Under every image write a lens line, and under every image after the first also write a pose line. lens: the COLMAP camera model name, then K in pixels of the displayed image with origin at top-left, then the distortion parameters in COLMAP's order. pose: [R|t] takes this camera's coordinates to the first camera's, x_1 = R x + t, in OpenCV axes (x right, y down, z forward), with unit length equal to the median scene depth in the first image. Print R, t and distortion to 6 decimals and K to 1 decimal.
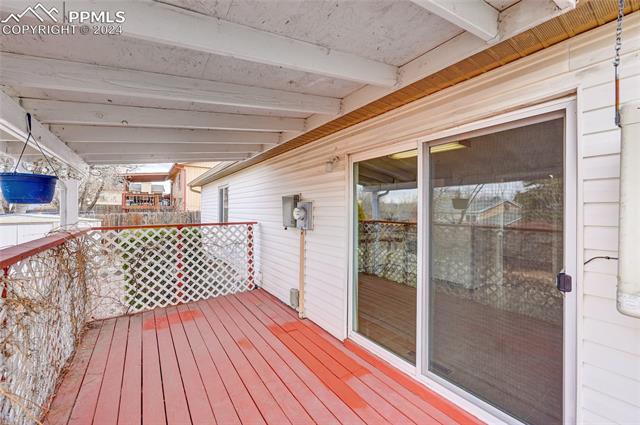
lens RADIAL K [[267.9, 0, 320.0], [0, 267.9, 212.5], [0, 0, 1]] dist [-0.000338, 0.000059]
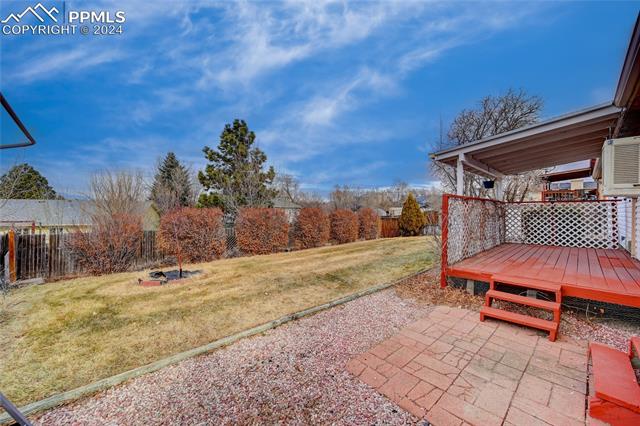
lens RADIAL K [[267.9, 0, 320.0], [0, 267.9, 213.0], [0, 0, 1]] dist [-0.000338, 0.000059]
pose [[0.210089, -0.000854, -0.977682, 0.984843], [-0.008001, 0.999965, -0.002593, 0.151419], [0.977649, 0.008367, 0.210075, -0.989131]]
